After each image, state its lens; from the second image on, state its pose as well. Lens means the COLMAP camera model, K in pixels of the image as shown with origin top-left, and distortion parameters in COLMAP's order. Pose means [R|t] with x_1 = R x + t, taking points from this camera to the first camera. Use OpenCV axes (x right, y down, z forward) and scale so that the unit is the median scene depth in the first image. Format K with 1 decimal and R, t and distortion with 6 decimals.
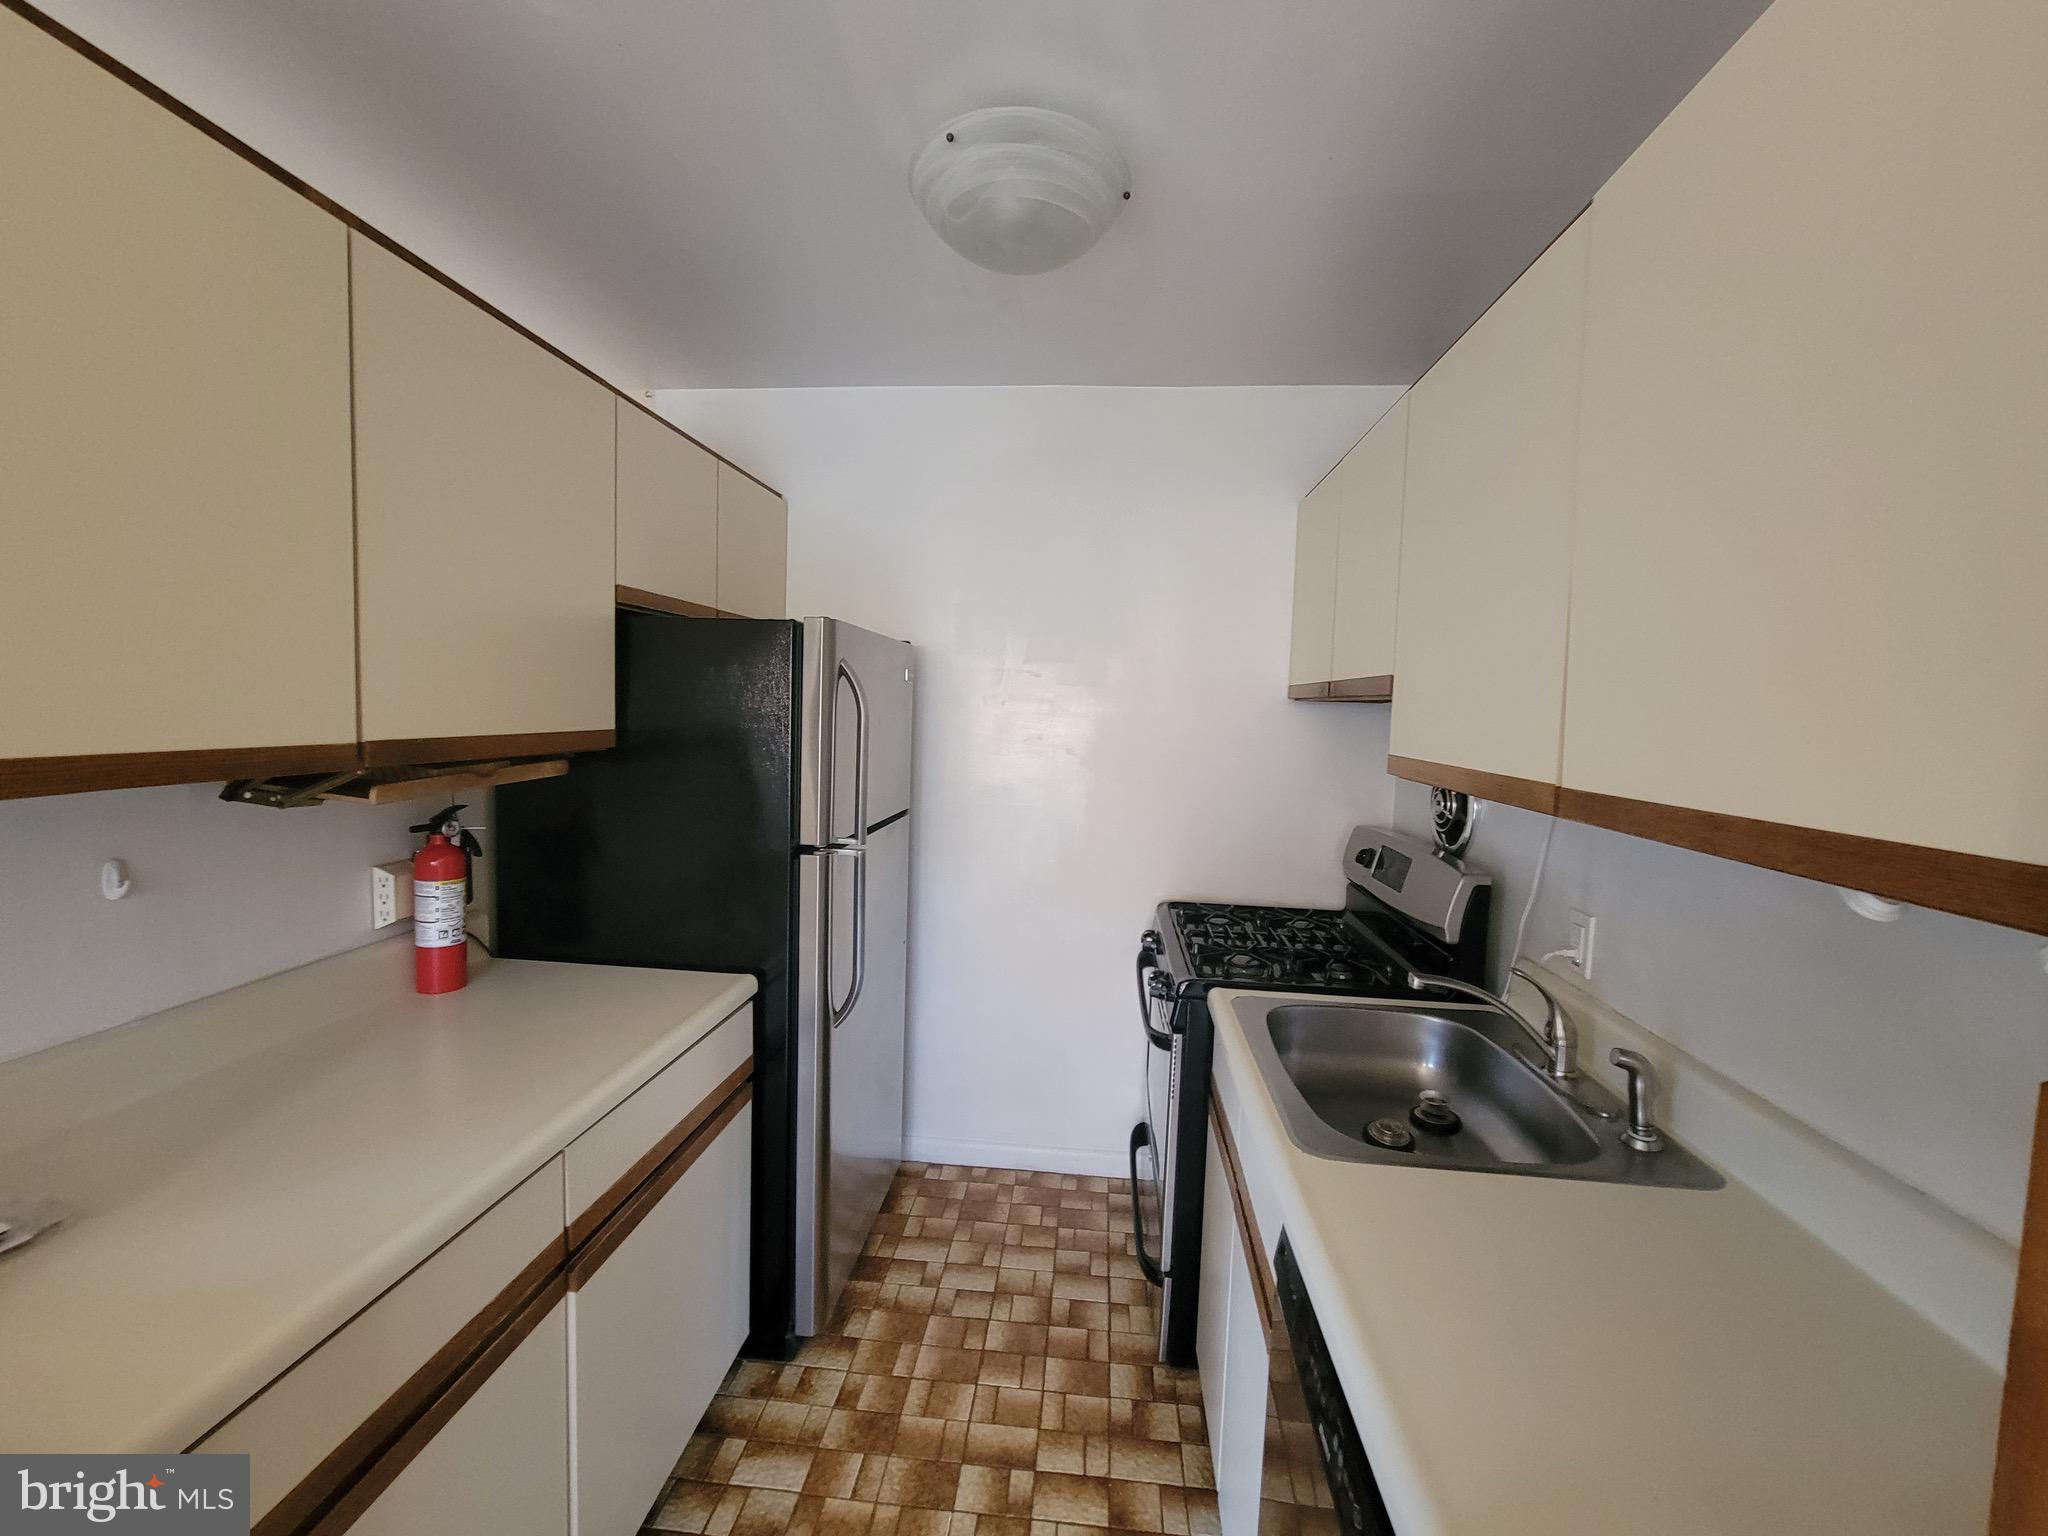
lens RADIAL K [[828.4, 0, 1030.3], [0, 828.4, 771.8], [0, 0, 1]] dist [0.001836, -0.000978]
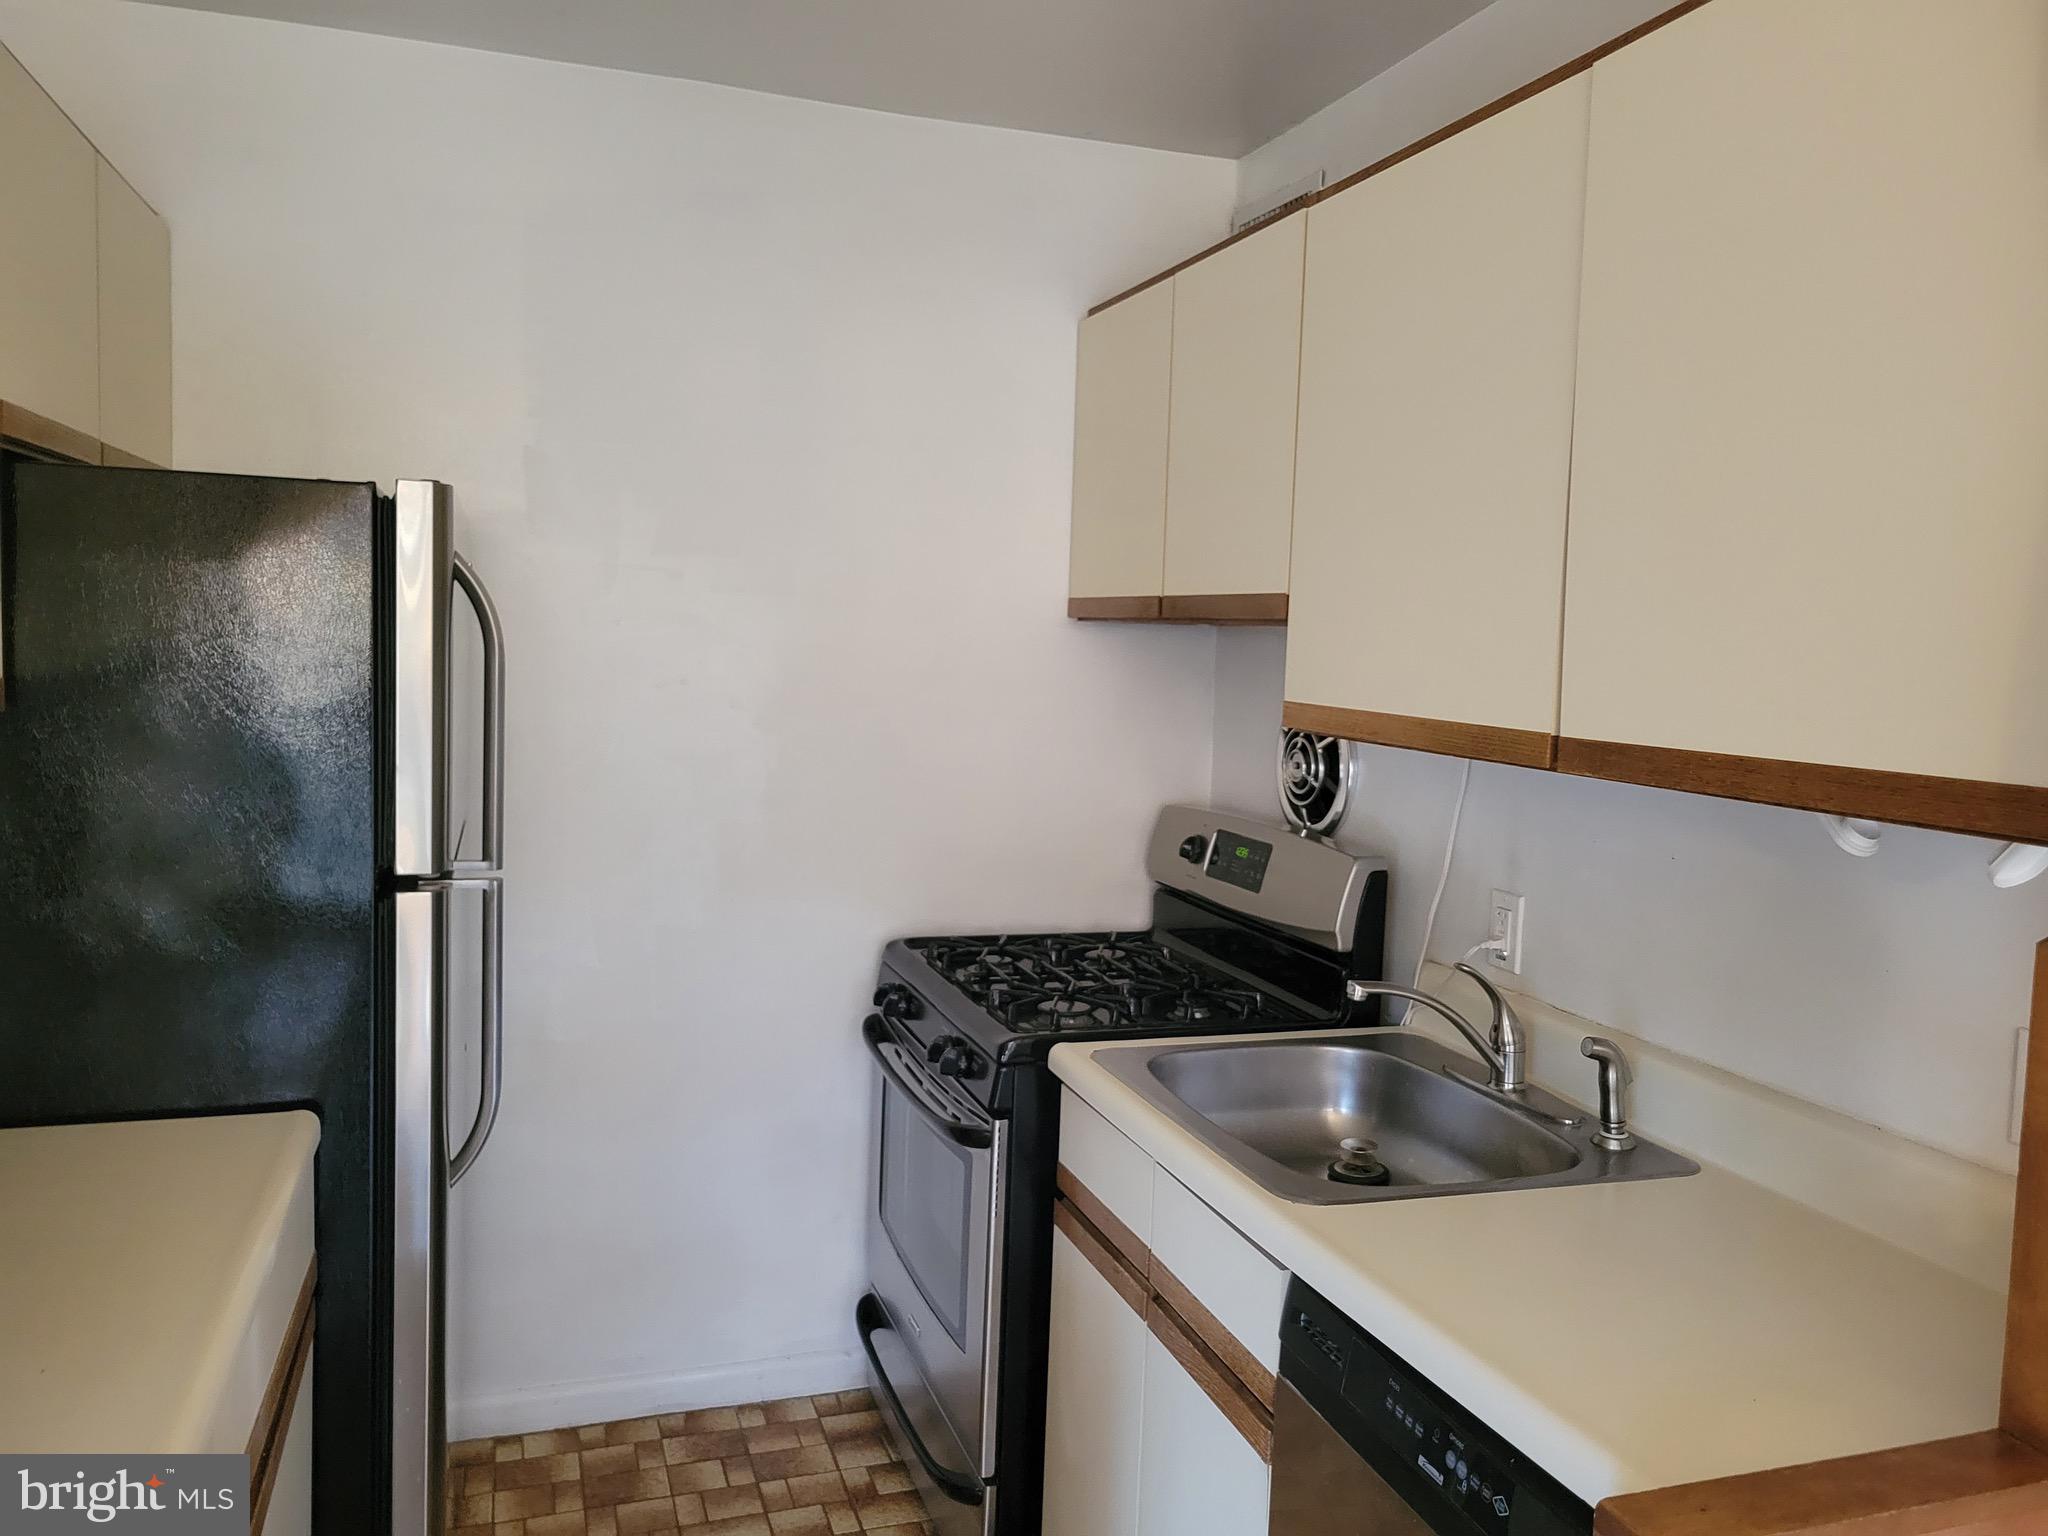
lens RADIAL K [[1531.2, 0, 1014.2], [0, 1531.2, 771.3], [0, 0, 1]] dist [0.050756, -0.013165]
pose [[0.920746, -0.036038, 0.388495, -0.298503], [0.026449, 0.999200, 0.030002, -0.005203], [-0.389265, -0.017349, 0.920962, -0.159120]]
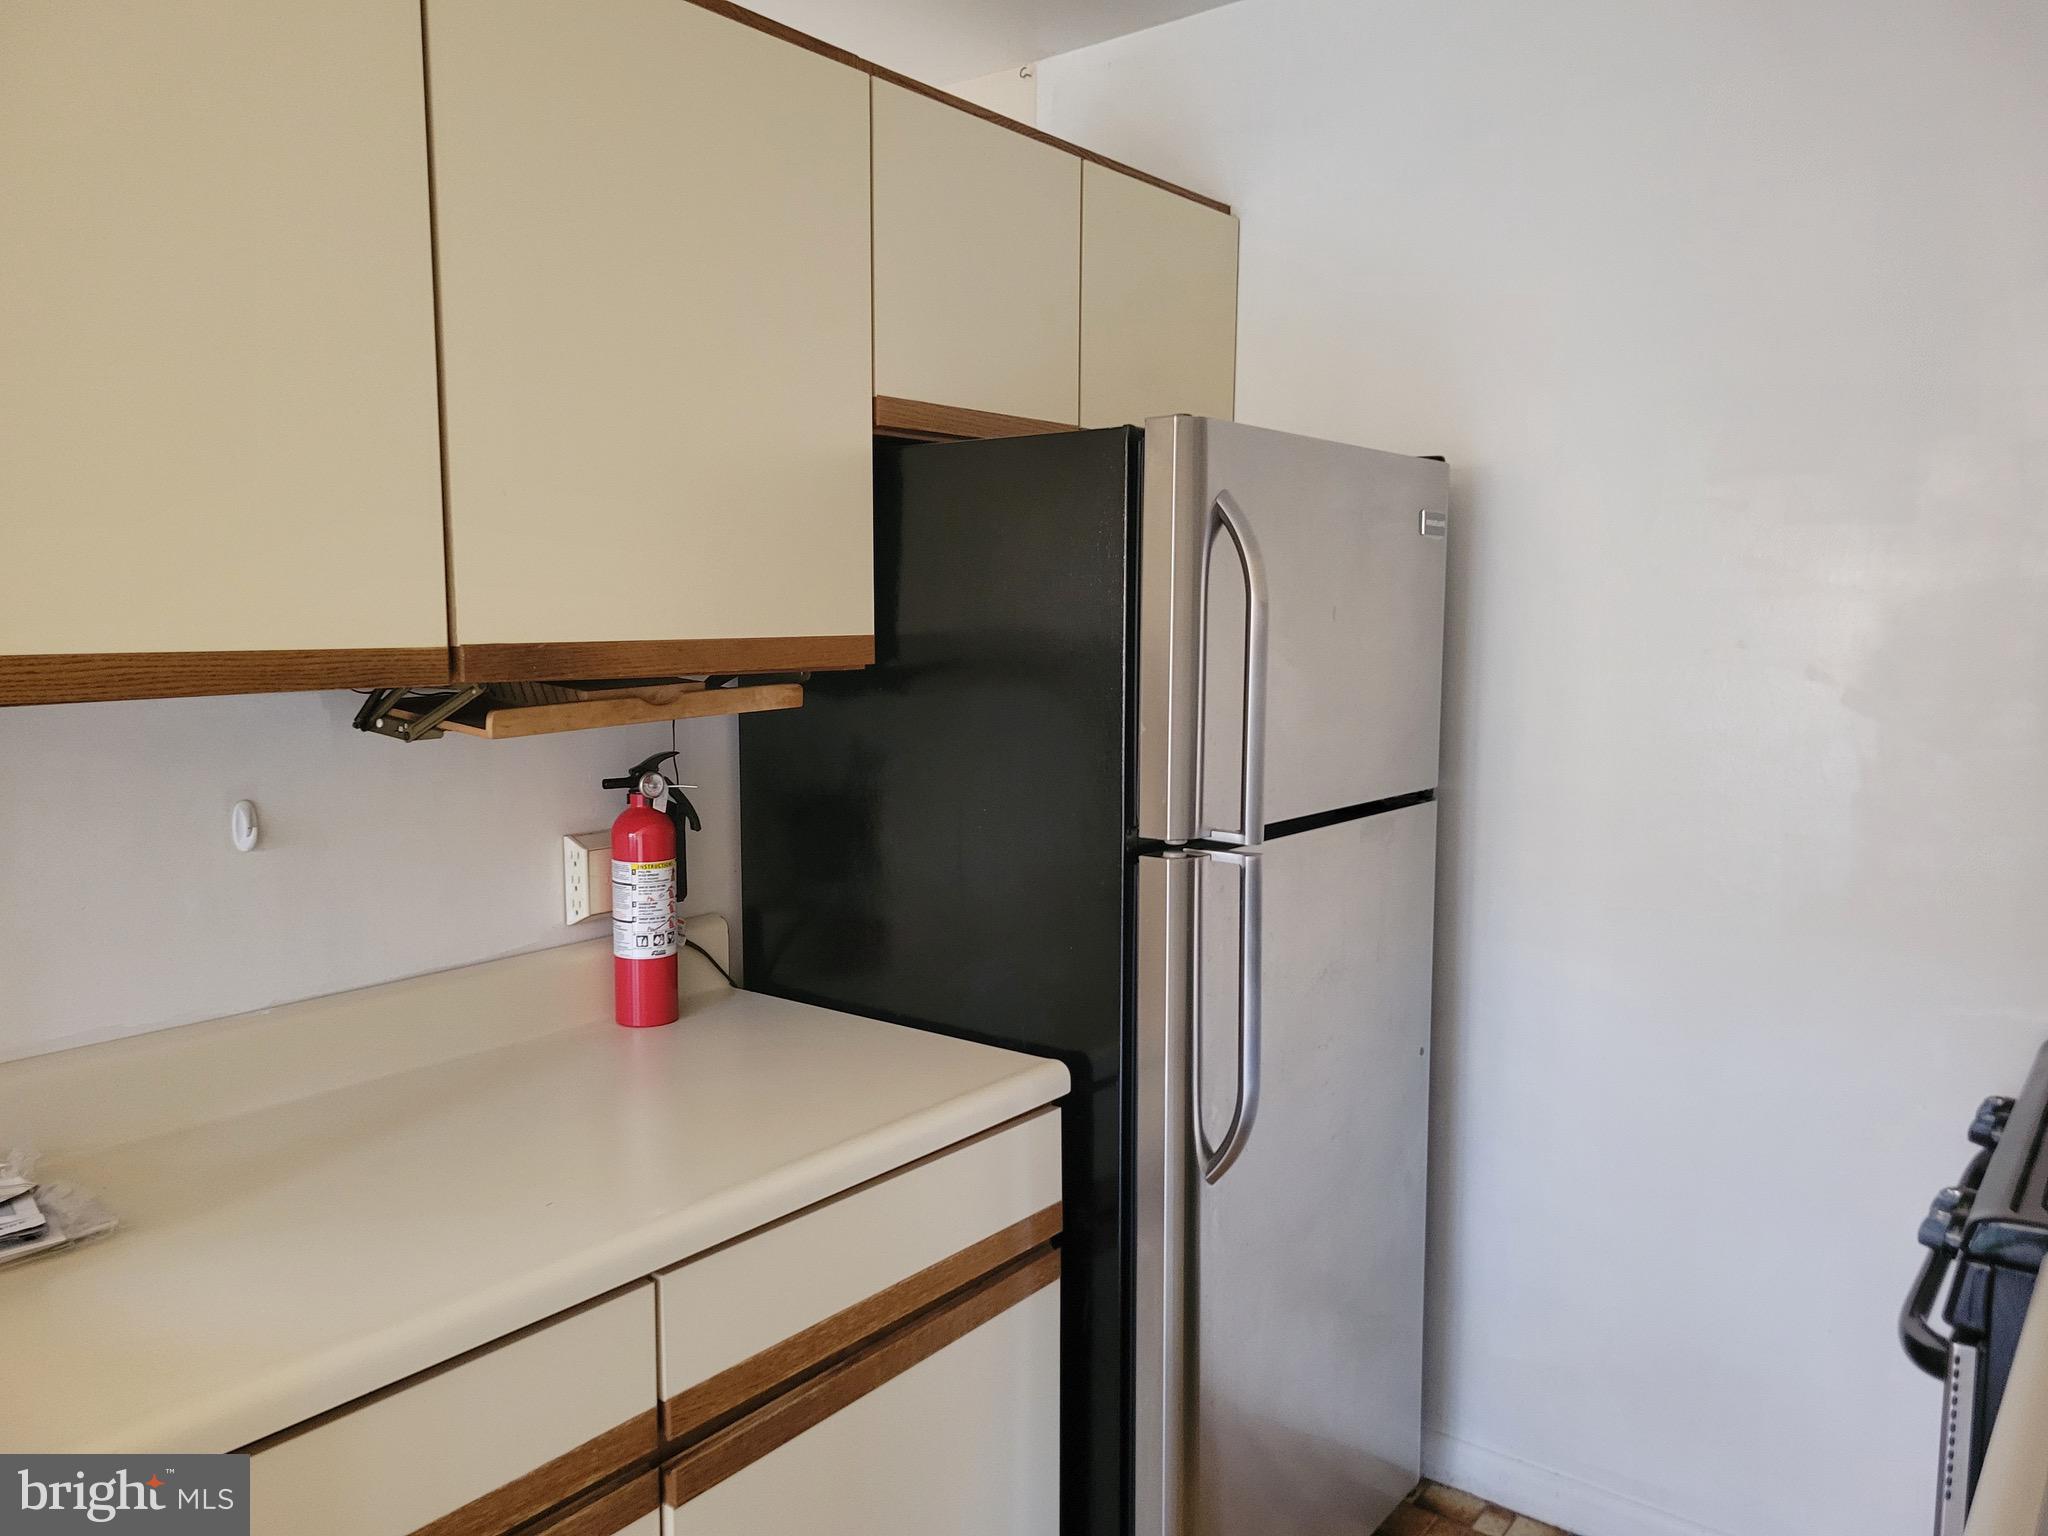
lens RADIAL K [[1531.2, 0, 1005.5], [0, 1531.2, 775.1], [0, 0, 1]] dist [0.050756, -0.013165]
pose [[0.842626, 0.026567, -0.537843, 0.194231], [-0.014411, 0.999537, 0.026796, 0.020836], [0.538306, -0.014828, 0.842619, 0.096450]]
